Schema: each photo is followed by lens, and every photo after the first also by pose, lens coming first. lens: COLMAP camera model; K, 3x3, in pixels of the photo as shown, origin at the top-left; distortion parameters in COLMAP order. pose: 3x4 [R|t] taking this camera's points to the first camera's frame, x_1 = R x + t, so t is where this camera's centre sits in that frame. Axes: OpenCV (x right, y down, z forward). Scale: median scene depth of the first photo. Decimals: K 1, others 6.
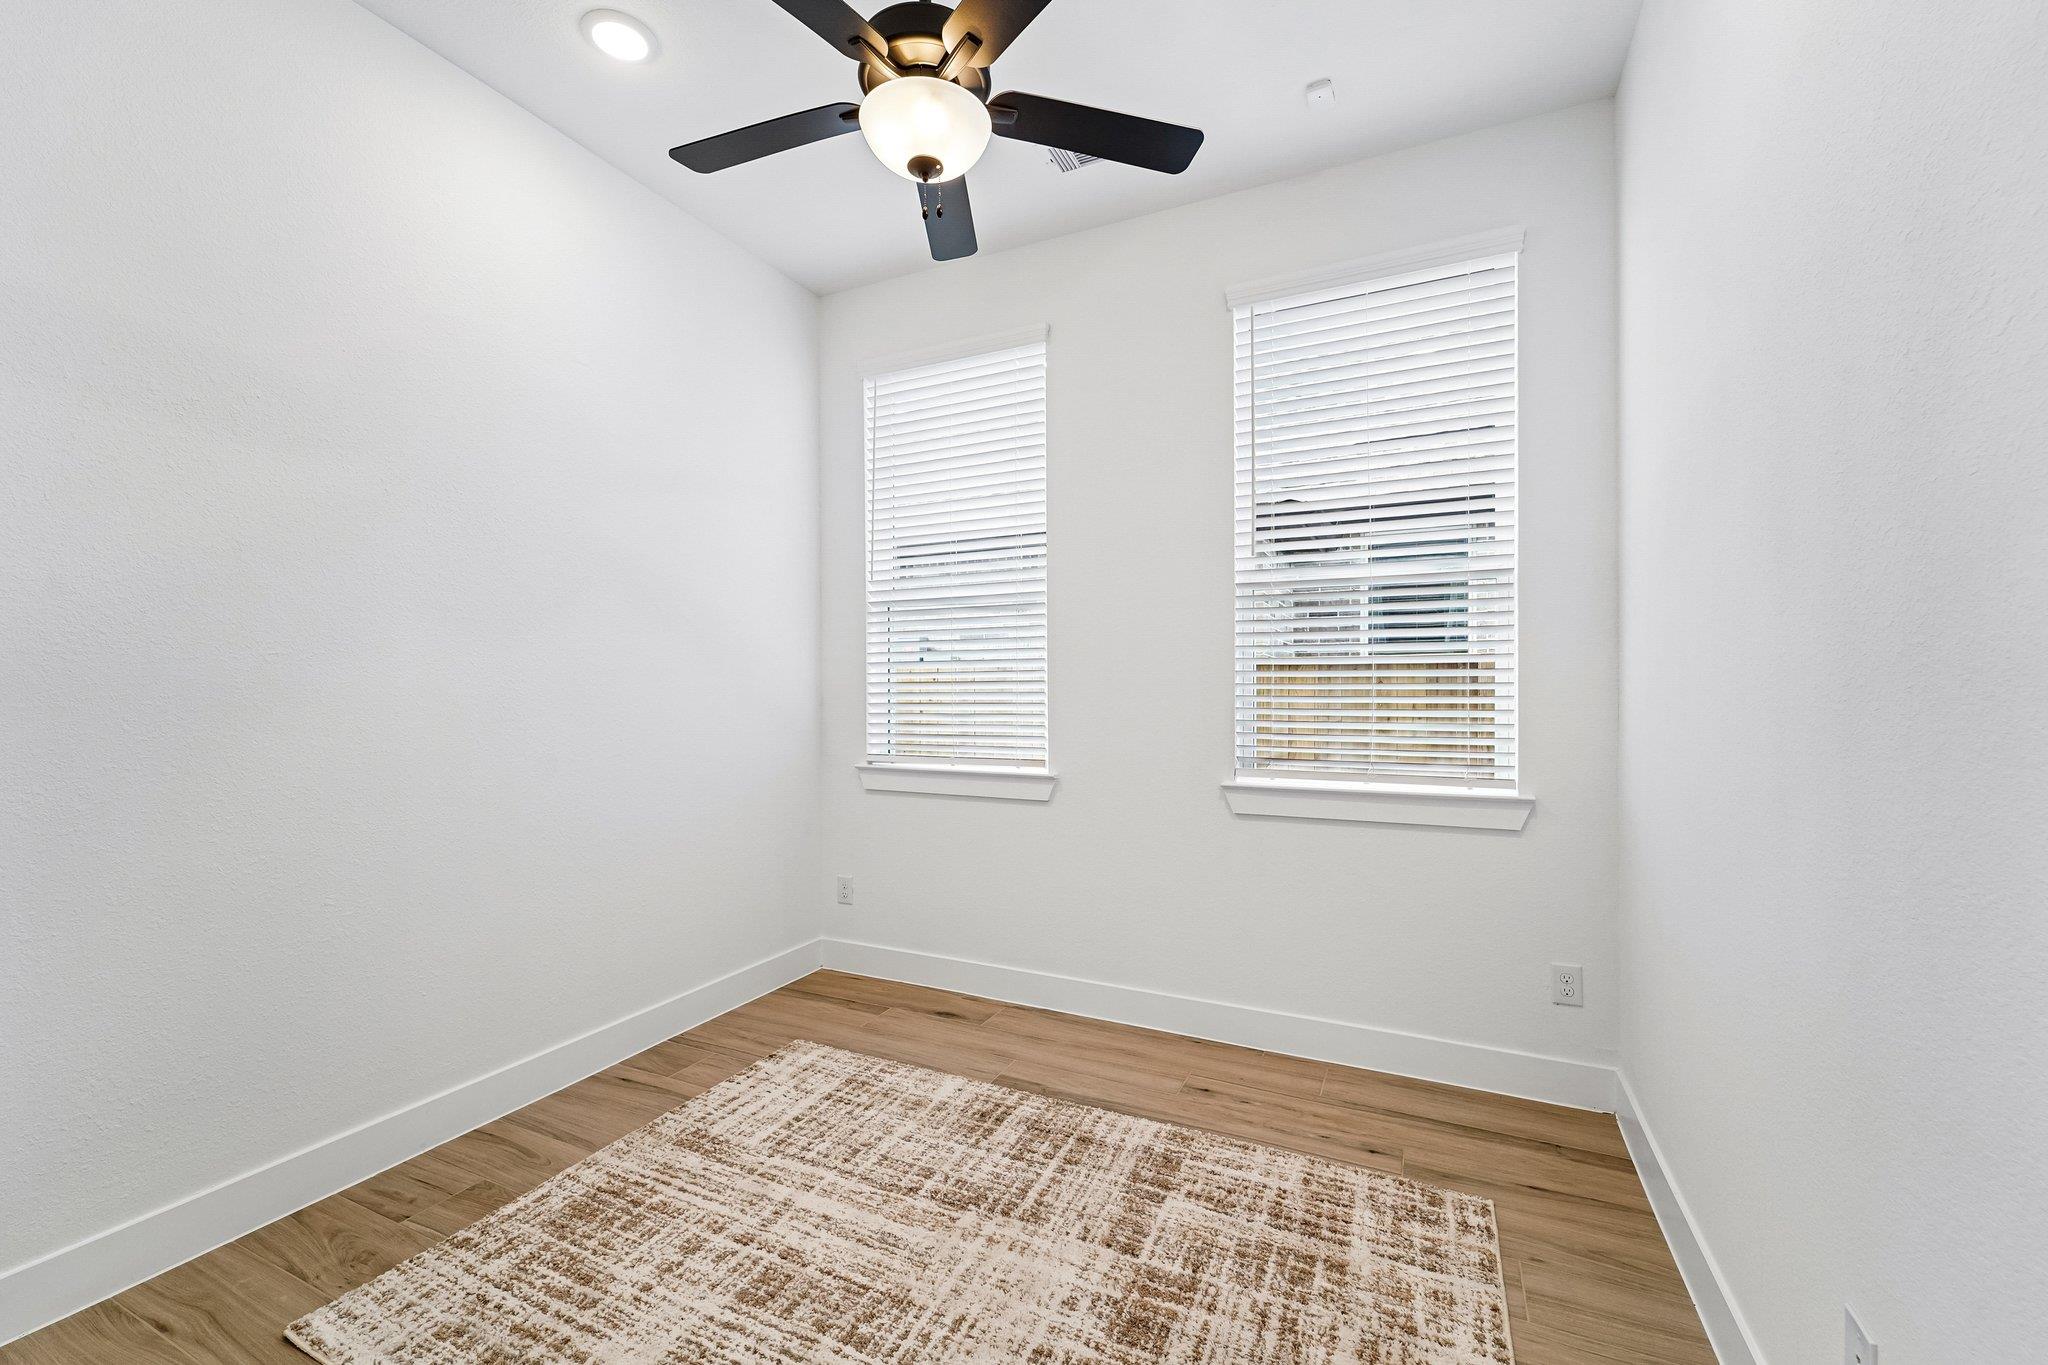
lens RADIAL K [[838.2, 0, 1020.5], [0, 838.2, 692.6], [0, 0, 1]] dist [0.001483, -0.000396]
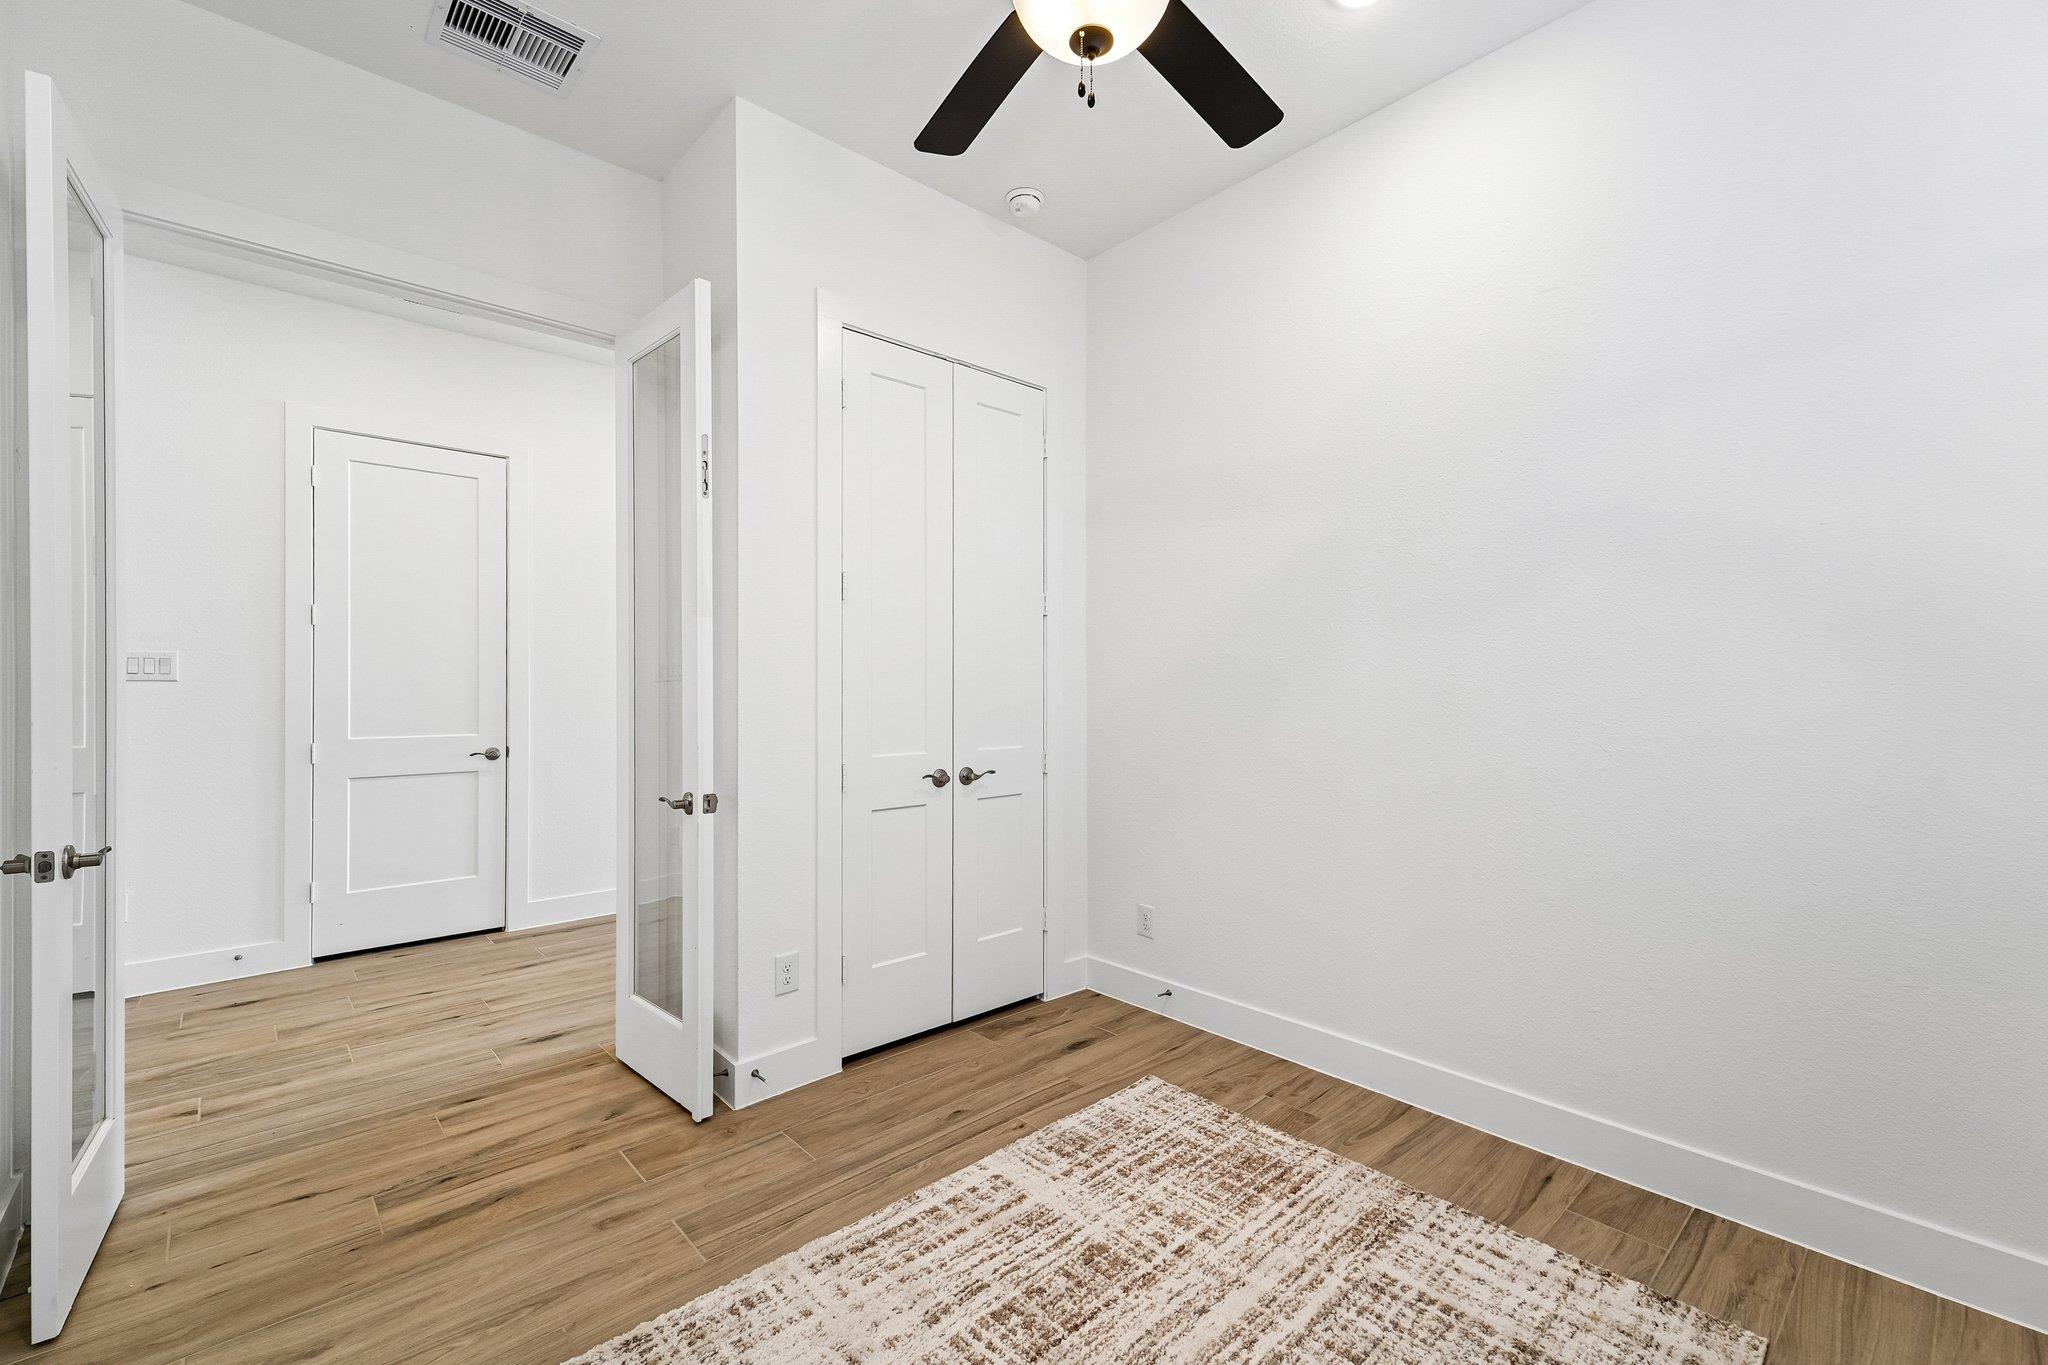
lens RADIAL K [[864.3, 0, 1028.3], [0, 864.3, 697.3], [0, 0, 1]] dist [0.002389, -0.000017]
pose [[-0.367359, 0.014831, -0.929961, 0.586645], [-0.008252, 0.999782, 0.019204, -0.004579], [0.930043, 0.014729, -0.367156, 1.067951]]
